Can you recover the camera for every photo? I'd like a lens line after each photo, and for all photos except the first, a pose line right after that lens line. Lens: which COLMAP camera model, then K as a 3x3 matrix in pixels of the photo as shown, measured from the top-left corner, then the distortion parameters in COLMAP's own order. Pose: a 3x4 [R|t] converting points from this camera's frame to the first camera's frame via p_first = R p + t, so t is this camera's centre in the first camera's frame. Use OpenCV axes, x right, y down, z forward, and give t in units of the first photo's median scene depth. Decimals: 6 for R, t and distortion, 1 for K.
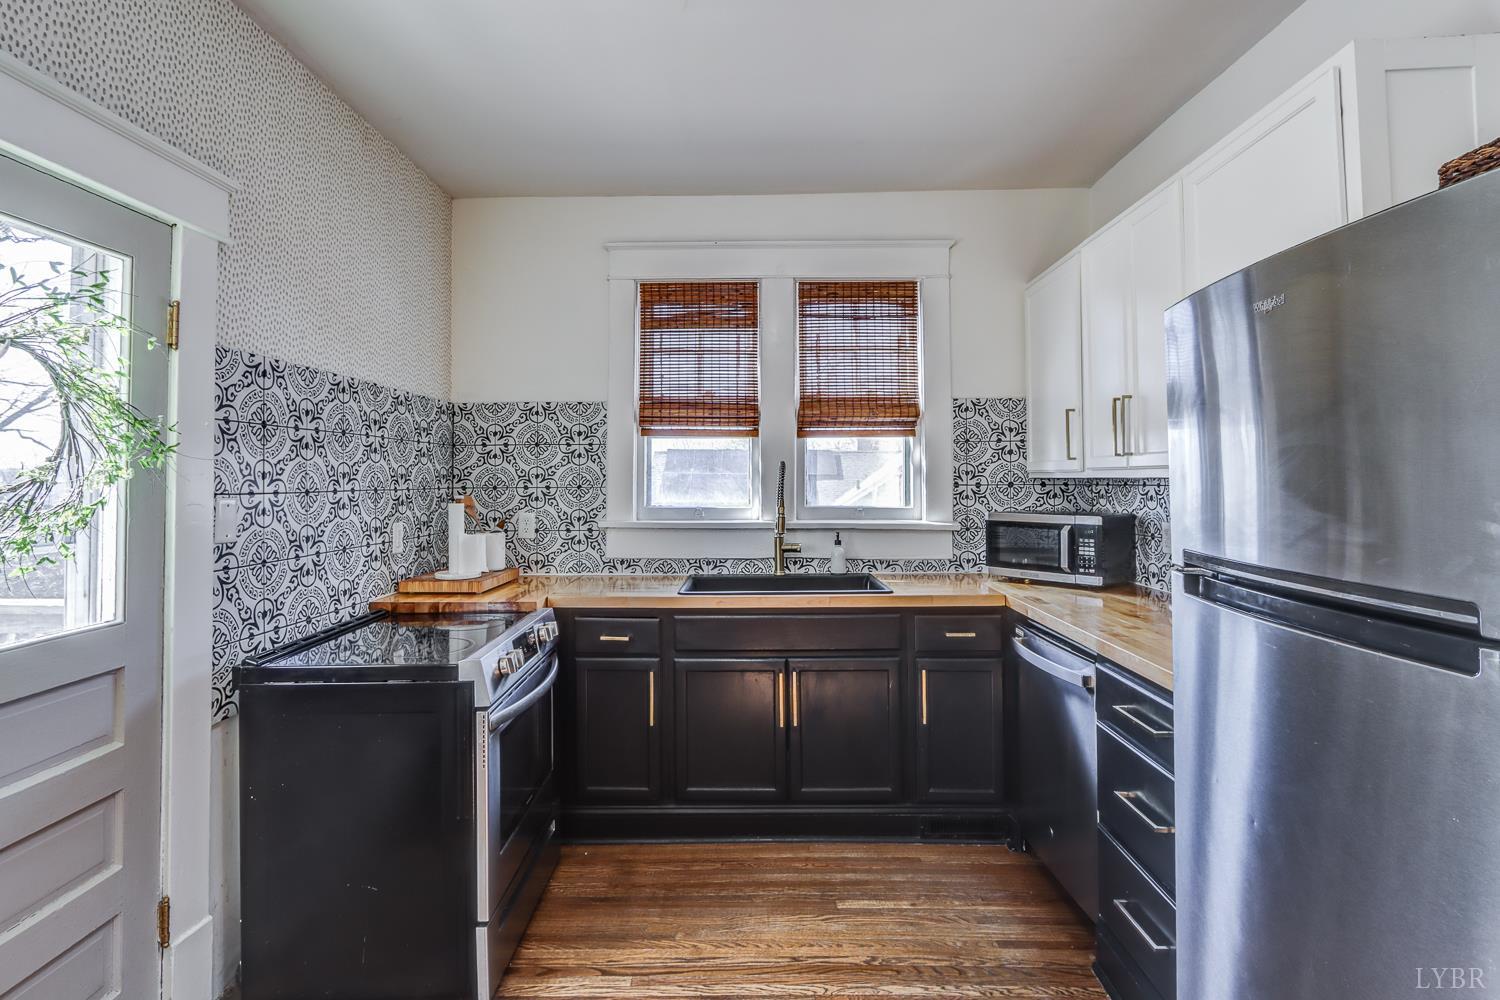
lens RADIAL K [[717.8, 0, 731.8], [0, 717.8, 457.9], [0, 0, 1]] dist [-0.020876, 0.003396]
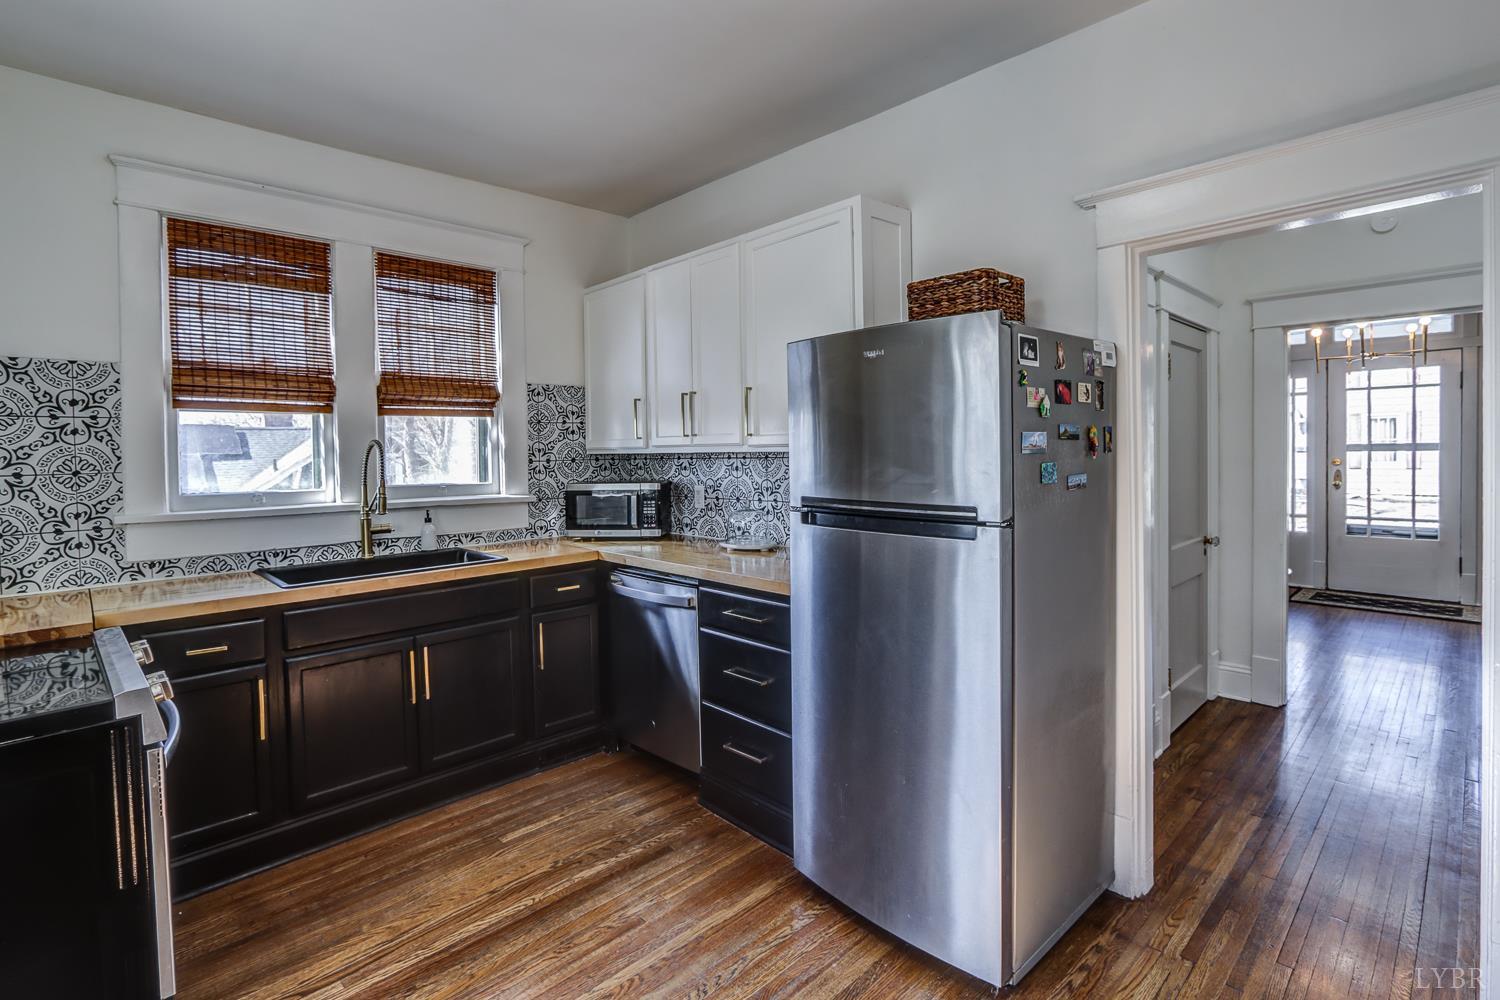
lens RADIAL K [[717.8, 0, 724.0], [0, 717.8, 467.3], [0, 0, 1]] dist [-0.020876, 0.003396]
pose [[0.710756, -0.024646, 0.703007, -0.273052], [-0.006613, 0.999108, 0.041713, -0.001623], [-0.703408, -0.034297, 0.709959, -0.009438]]
